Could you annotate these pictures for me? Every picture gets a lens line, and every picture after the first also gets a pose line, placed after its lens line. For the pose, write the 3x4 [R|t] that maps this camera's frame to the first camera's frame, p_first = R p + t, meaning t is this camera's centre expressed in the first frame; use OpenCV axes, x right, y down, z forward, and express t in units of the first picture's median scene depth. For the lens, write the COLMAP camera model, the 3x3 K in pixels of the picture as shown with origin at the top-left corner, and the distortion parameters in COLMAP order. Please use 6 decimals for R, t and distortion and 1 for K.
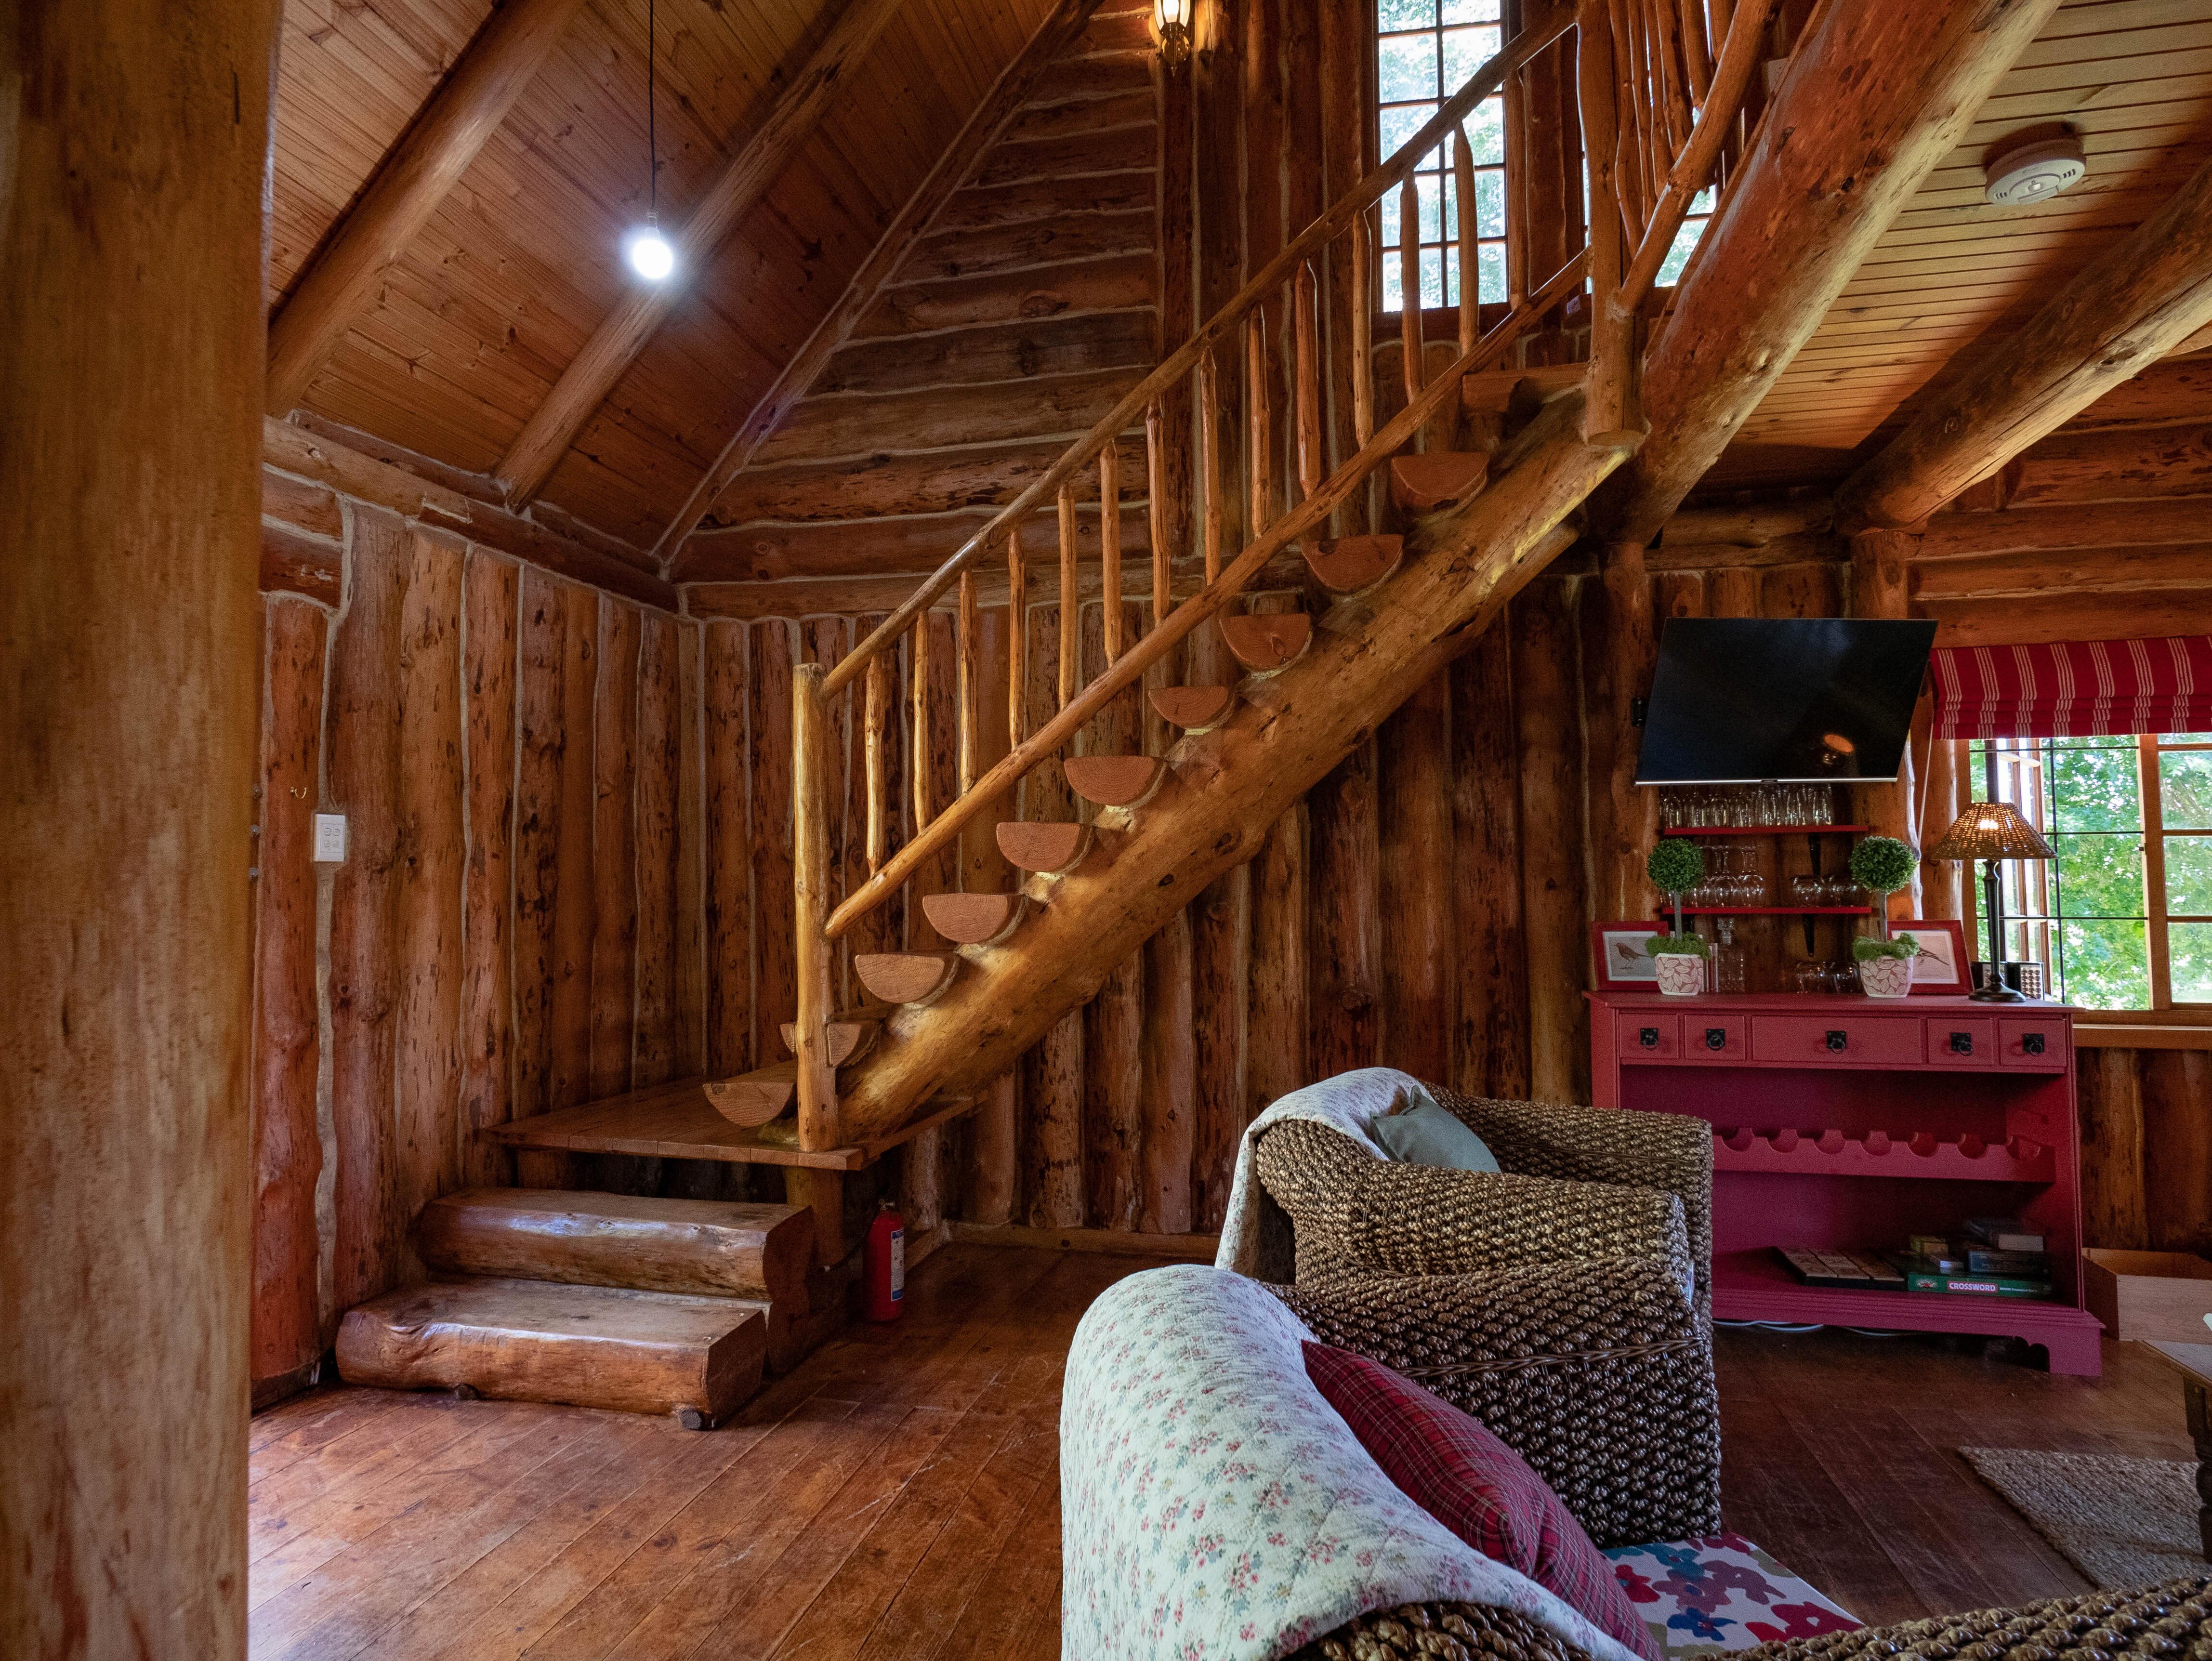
lens RADIAL K [[1209.7, 0, 1113.2], [0, 1209.7, 809.0], [0, 0, 1]] dist [-0.017108, 0.004149]
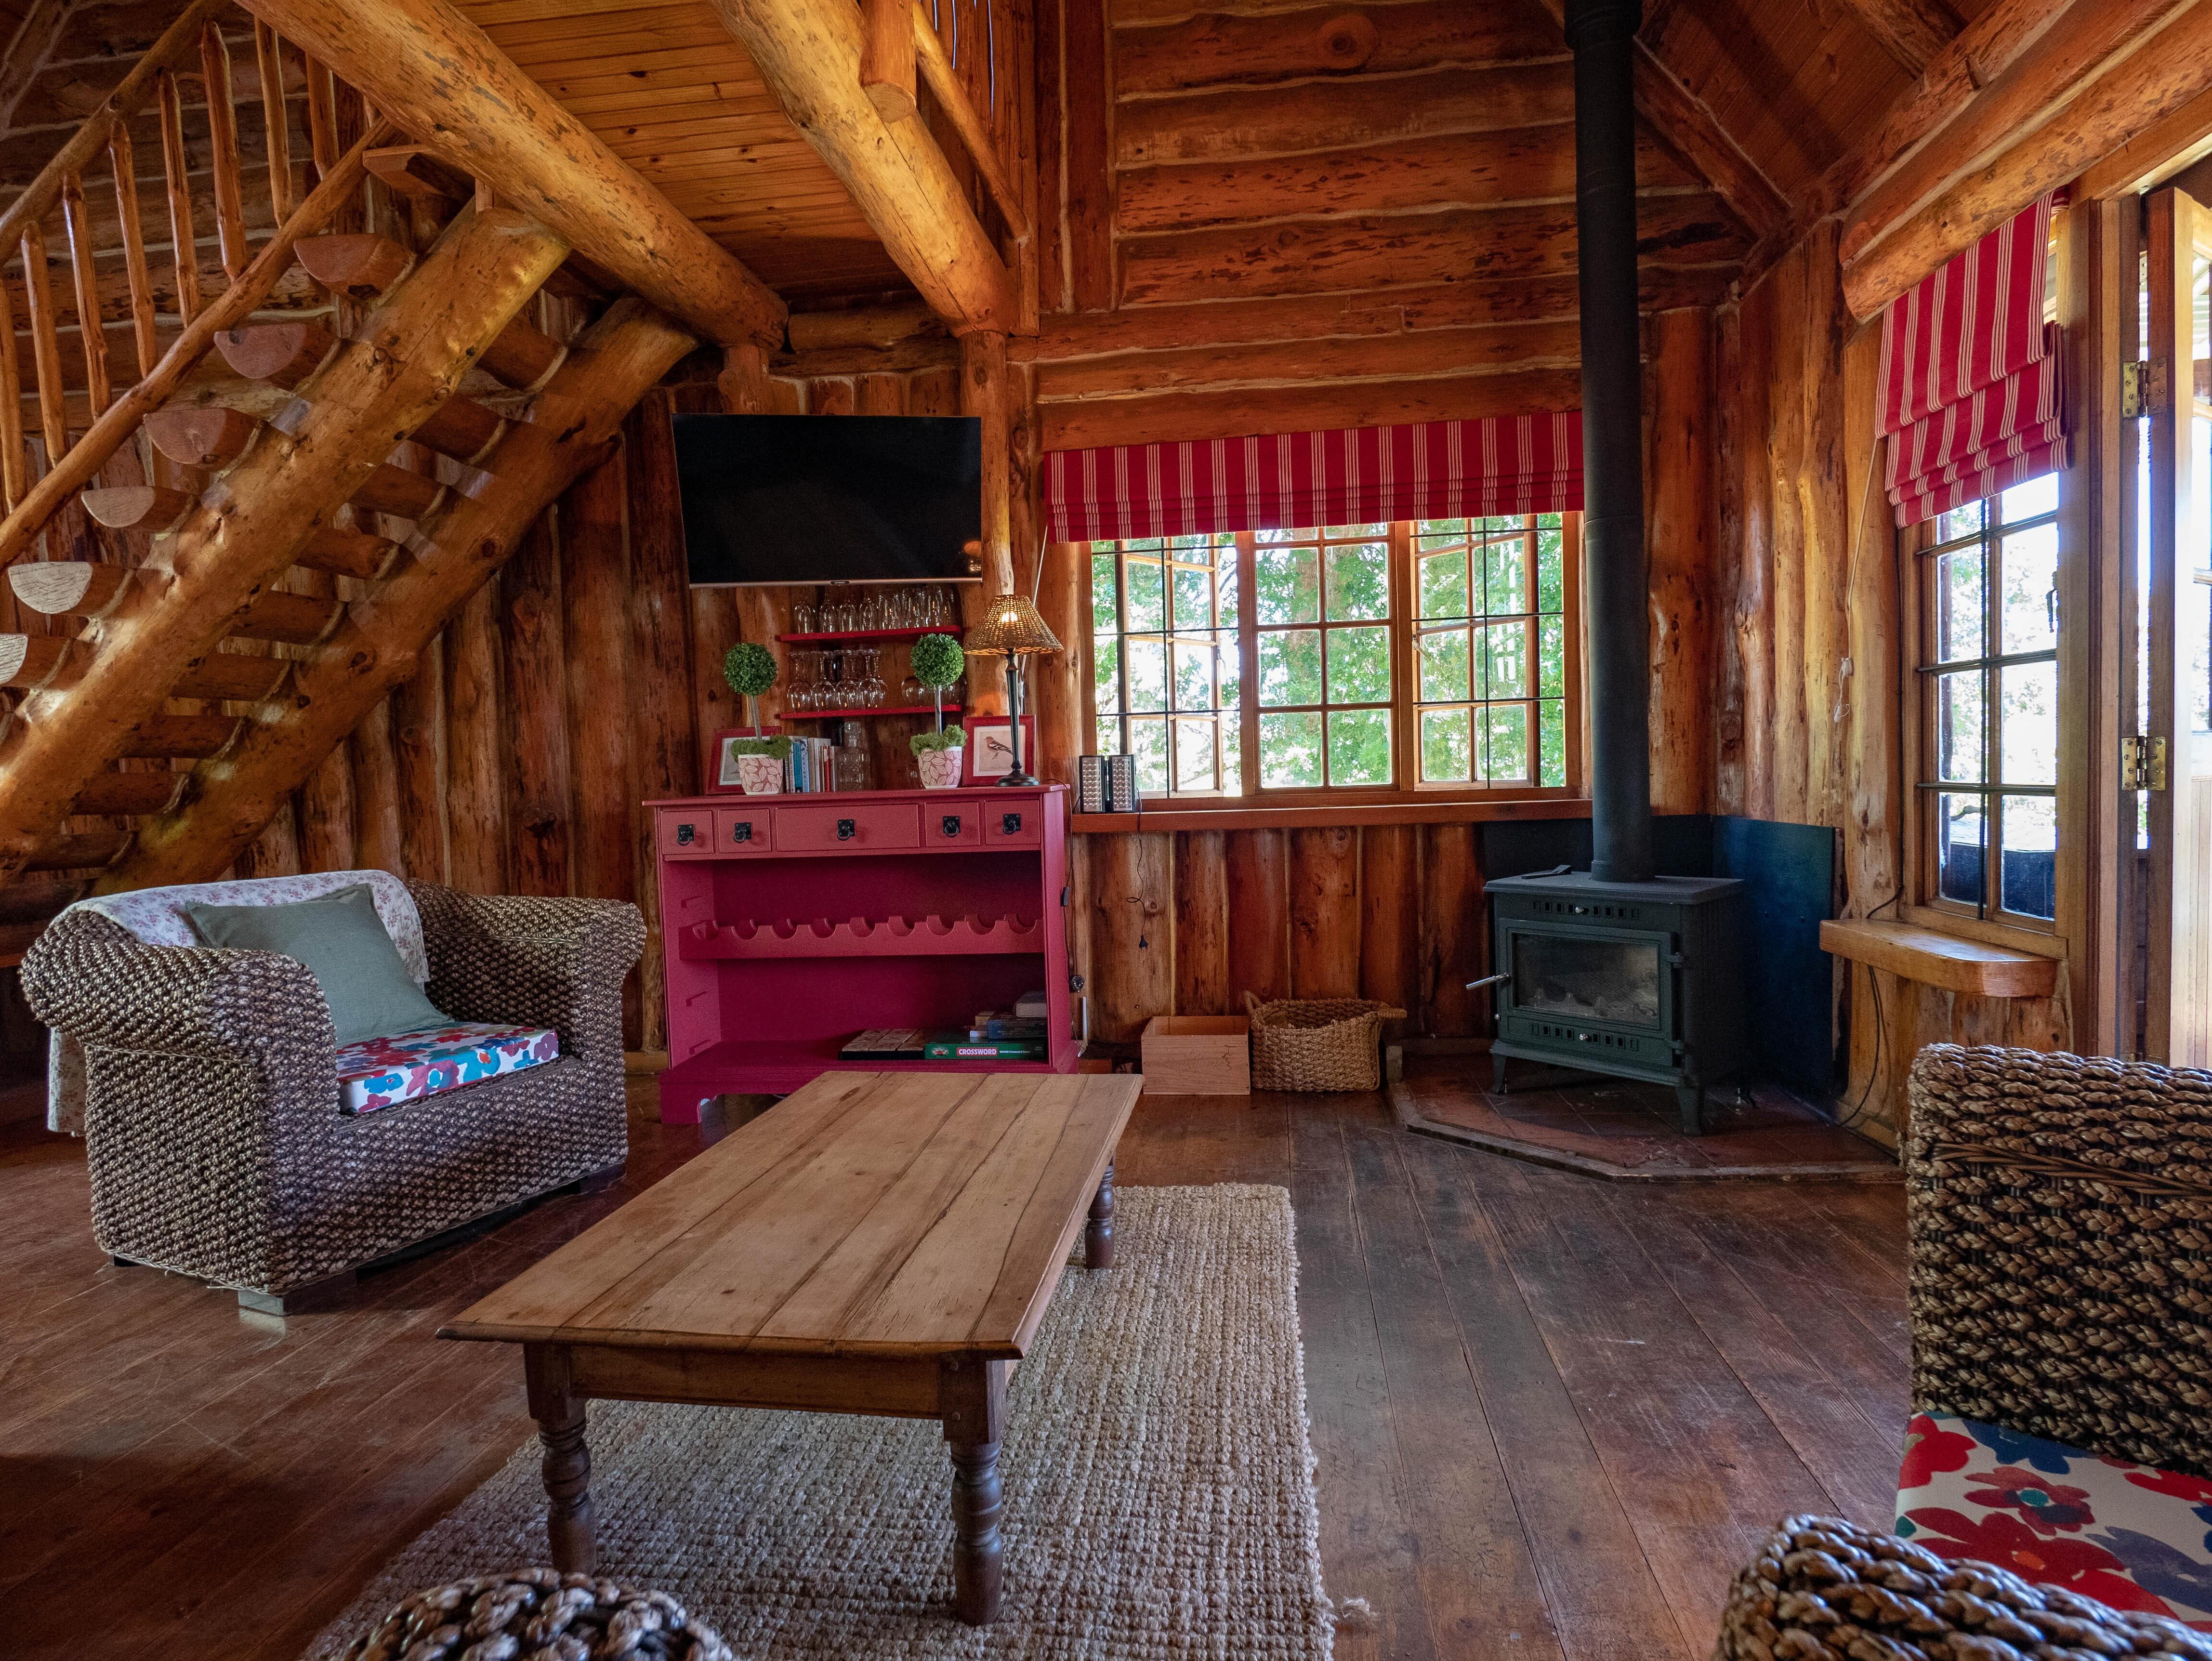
lens RADIAL K [[1209.7, 0, 1113.2], [0, 1209.7, 809.0], [0, 0, 1]] dist [-0.017108, 0.004149]
pose [[0.993379, -0.036394, 0.108963, 0.629473], [0.024480, 0.993768, 0.108748, 0.058983], [-0.112242, -0.105360, 0.988079, -0.051965]]
